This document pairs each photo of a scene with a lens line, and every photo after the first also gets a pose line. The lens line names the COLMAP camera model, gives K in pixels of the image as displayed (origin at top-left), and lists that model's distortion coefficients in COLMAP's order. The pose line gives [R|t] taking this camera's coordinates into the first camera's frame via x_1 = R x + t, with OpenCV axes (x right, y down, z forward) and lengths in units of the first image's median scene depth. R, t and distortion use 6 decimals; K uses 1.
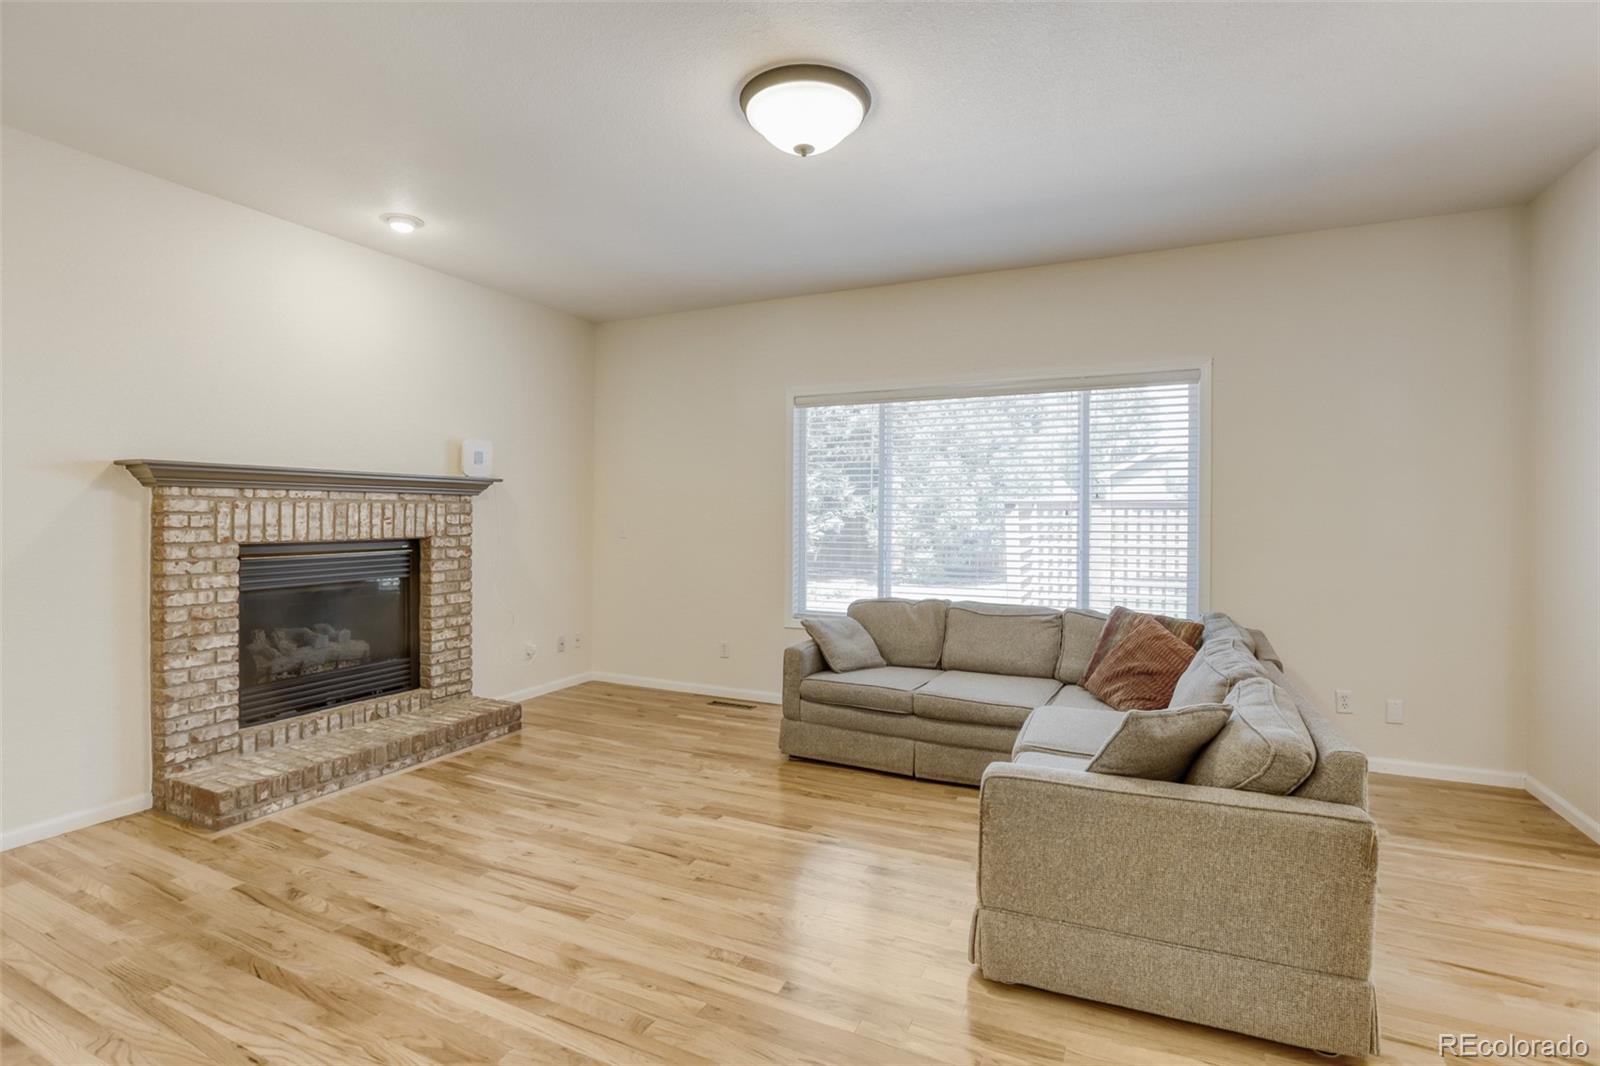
lens RADIAL K [[731.6, 0, 797.7], [0, 731.6, 524.6], [0, 0, 1]] dist [-0.025201, 0.004809]
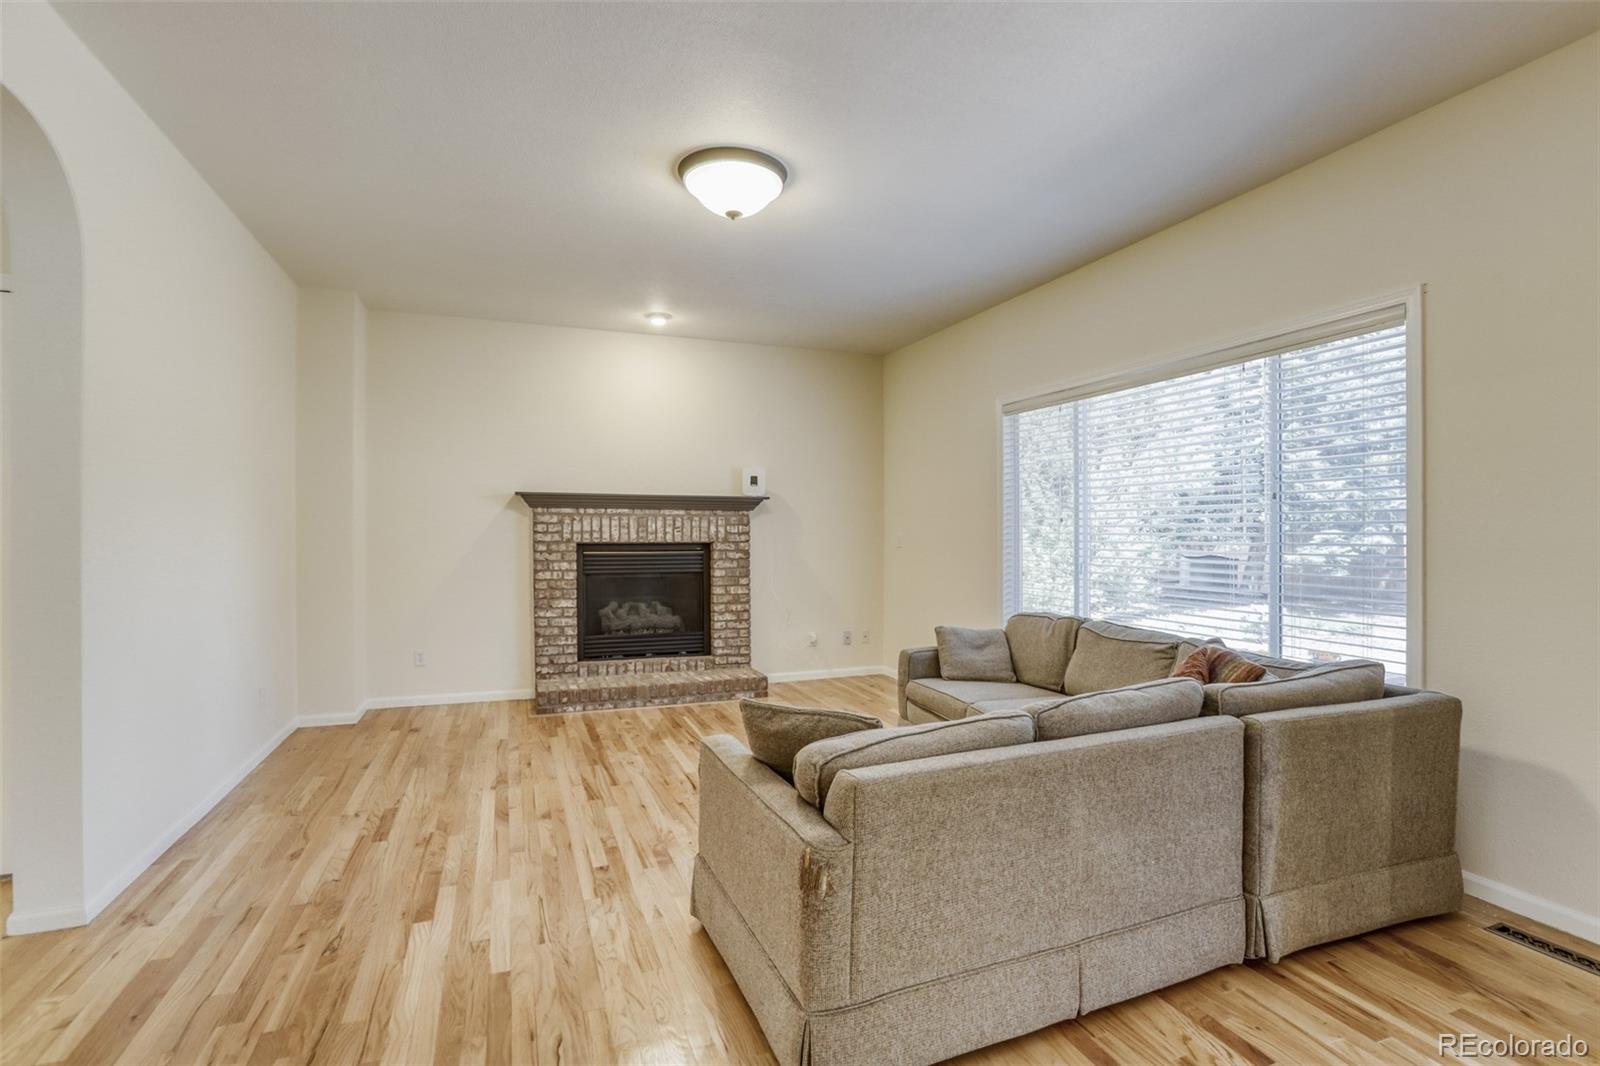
lens RADIAL K [[731.6, 0, 777.1], [0, 731.6, 535.9], [0, 0, 1]] dist [-0.025201, 0.004809]
pose [[0.735563, 0.005892, -0.677431, 0.595818], [-0.011771, 0.999922, -0.004084, 0.011640], [0.677355, 0.010978, 0.735575, 0.109937]]
